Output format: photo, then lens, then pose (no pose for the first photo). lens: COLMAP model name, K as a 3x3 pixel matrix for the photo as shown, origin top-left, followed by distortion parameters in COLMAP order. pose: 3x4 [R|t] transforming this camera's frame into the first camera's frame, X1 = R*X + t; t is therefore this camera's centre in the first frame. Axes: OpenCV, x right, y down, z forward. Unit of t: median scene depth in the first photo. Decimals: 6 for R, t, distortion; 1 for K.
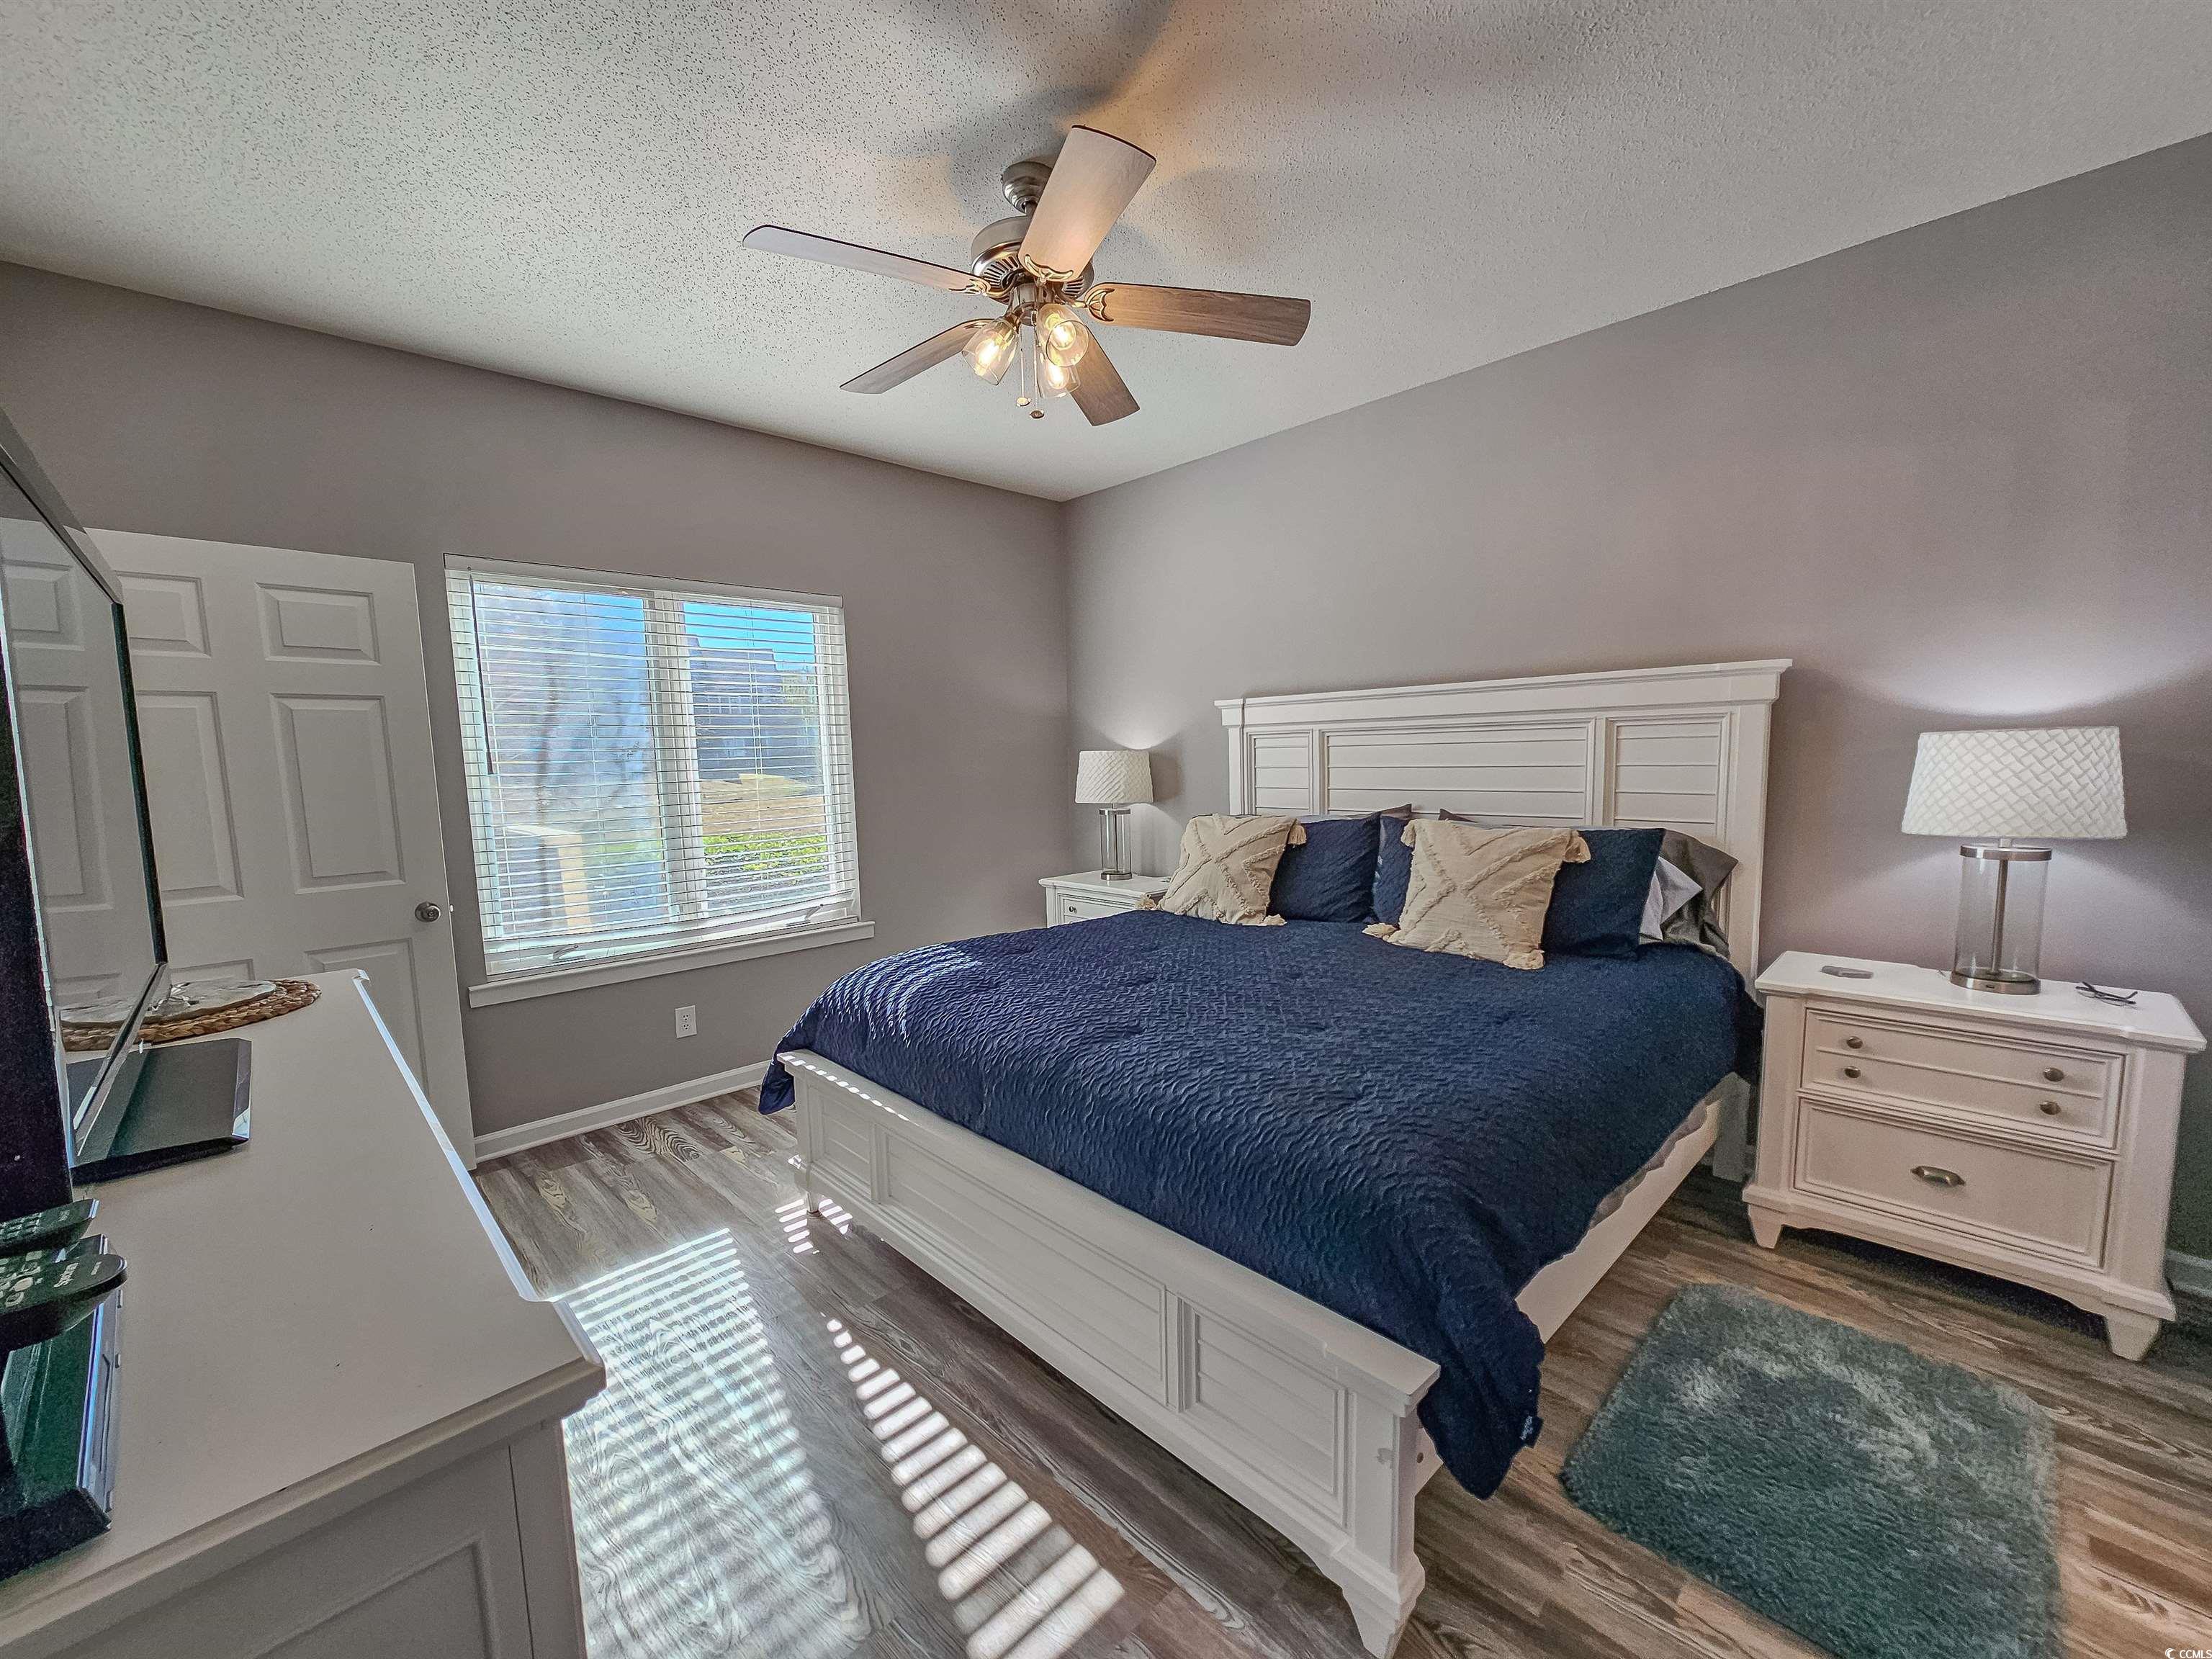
lens RADIAL K [[900.8, 0, 1116.8], [0, 900.8, 852.3], [0, 0, 1]] dist [-0.003364, 0.002598]
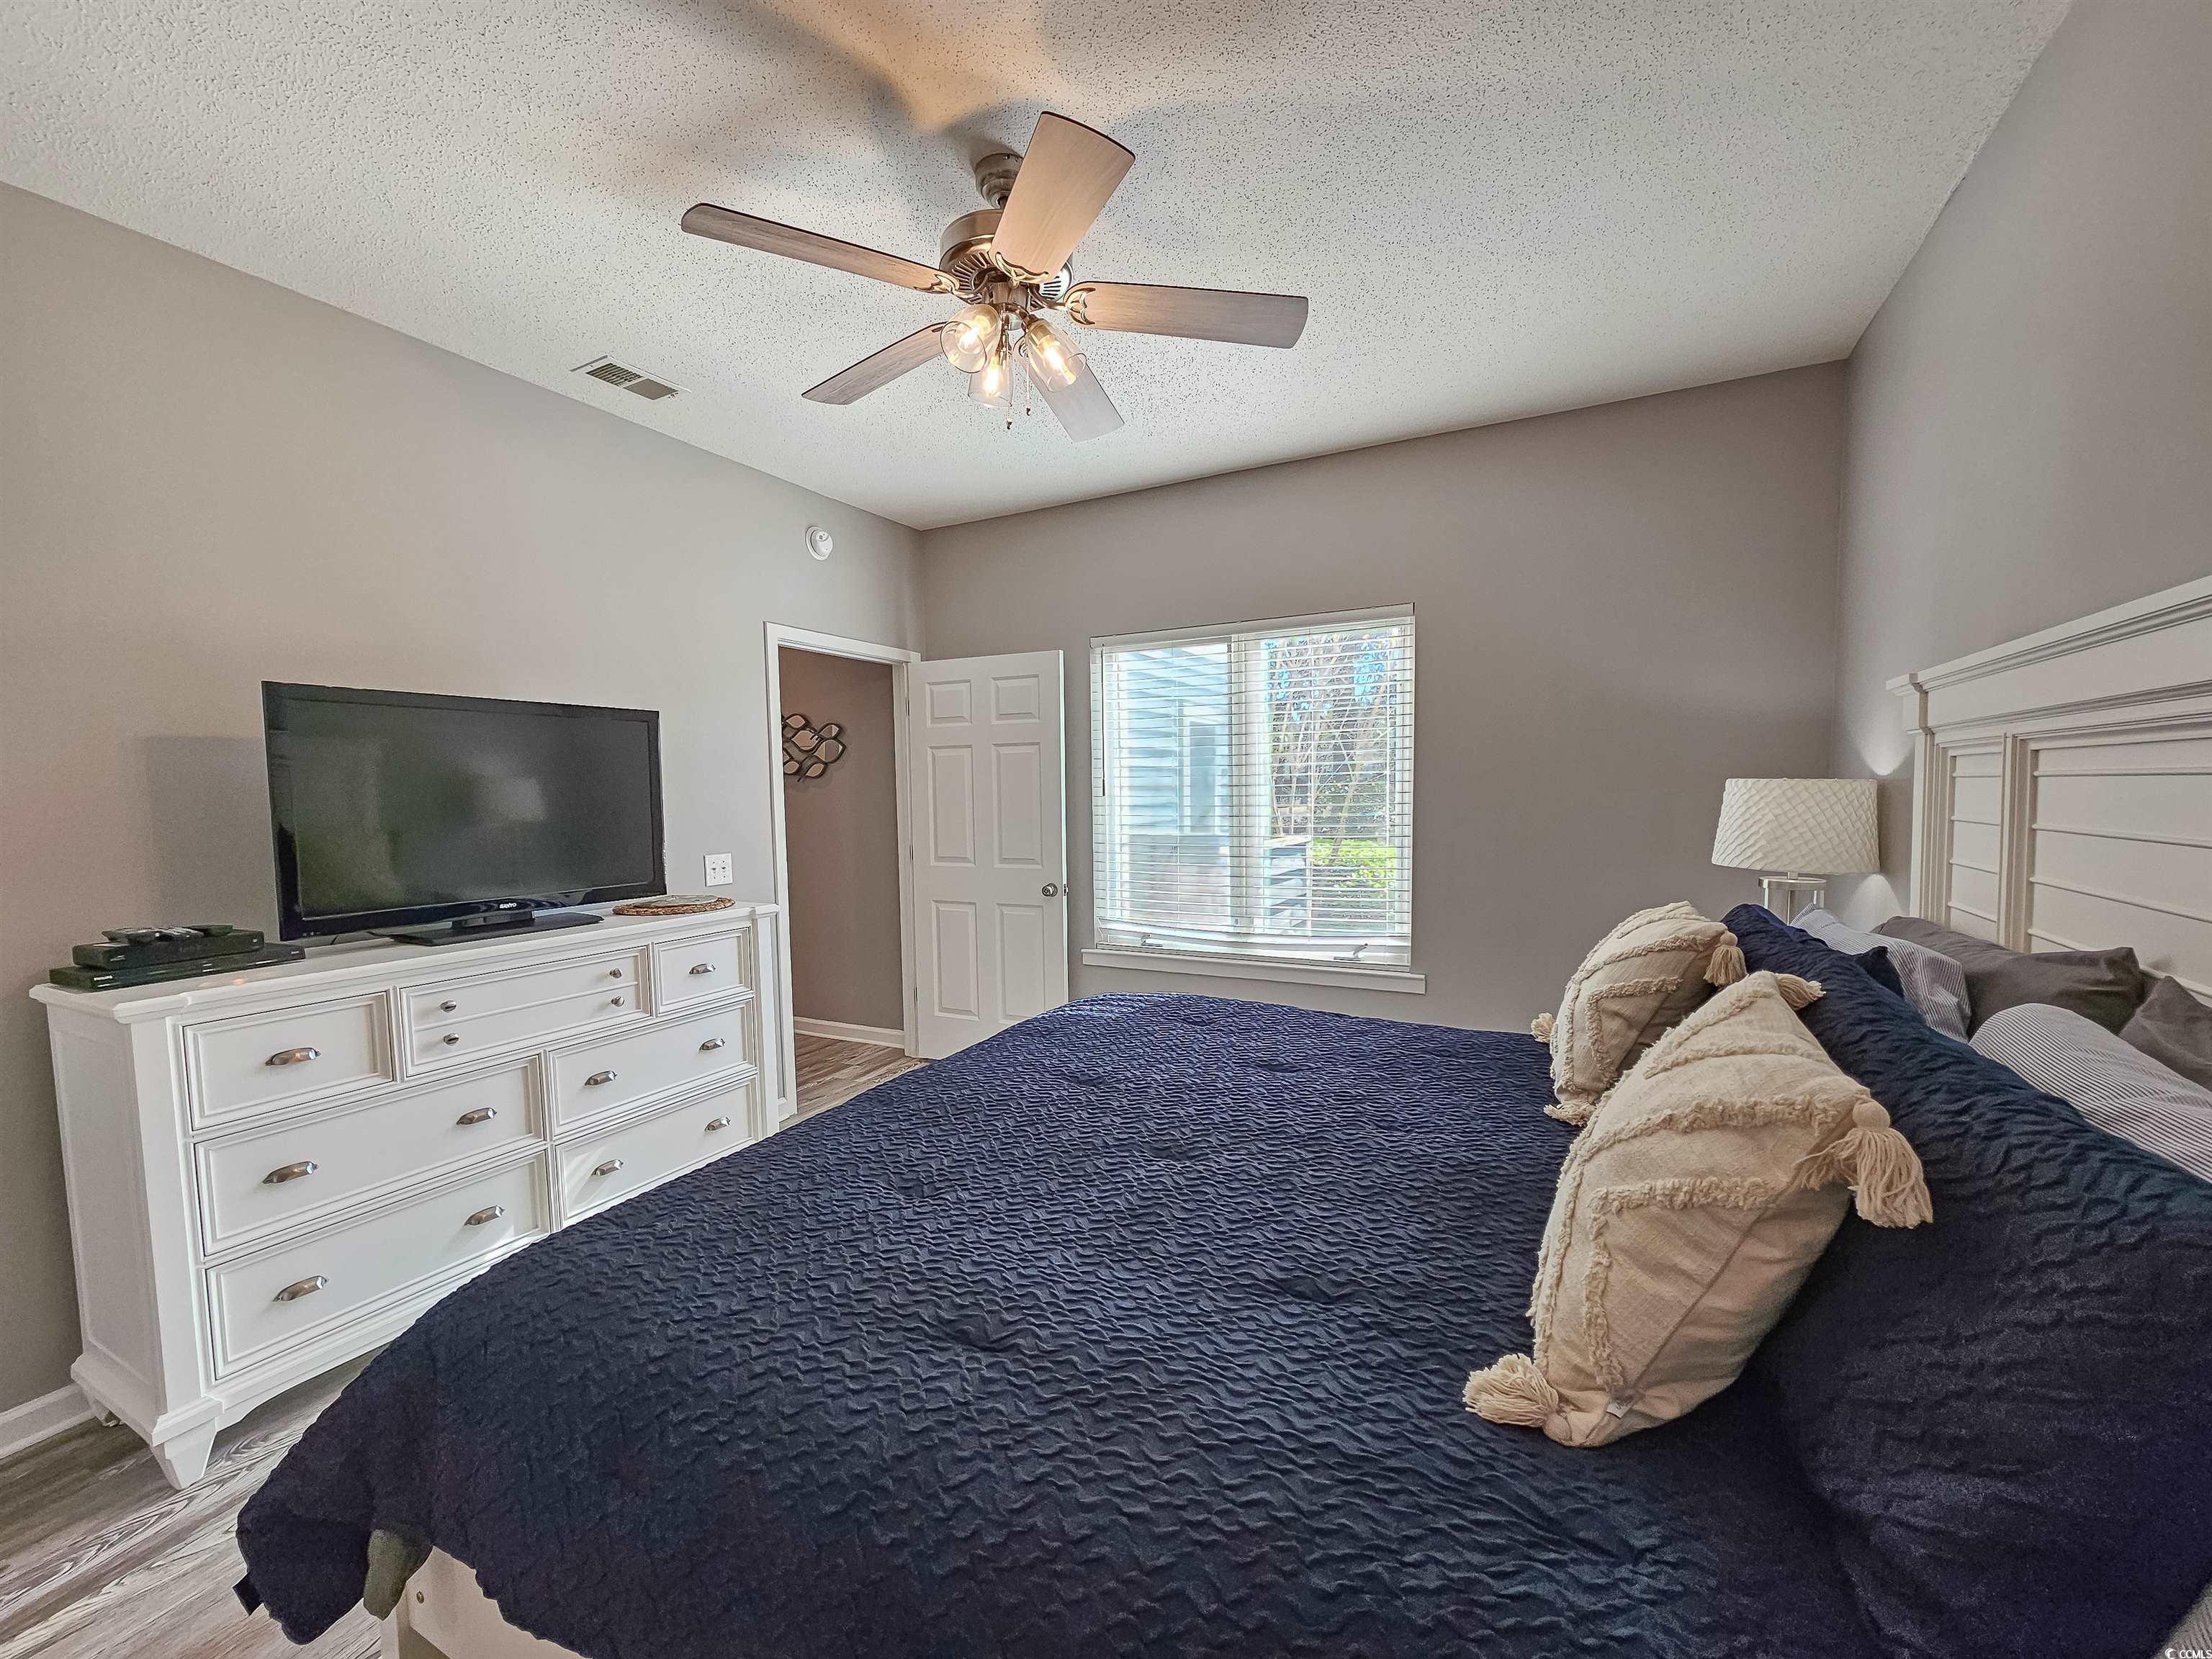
lens RADIAL K [[900.8, 0, 1094.6], [0, 900.8, 843.9], [0, 0, 1]] dist [-0.003364, 0.002598]
pose [[0.298151, 0.077240, -0.951389, 0.524244], [-0.096712, 0.994036, 0.050395, -0.072146], [0.949607, 0.076985, 0.303842, 0.515393]]
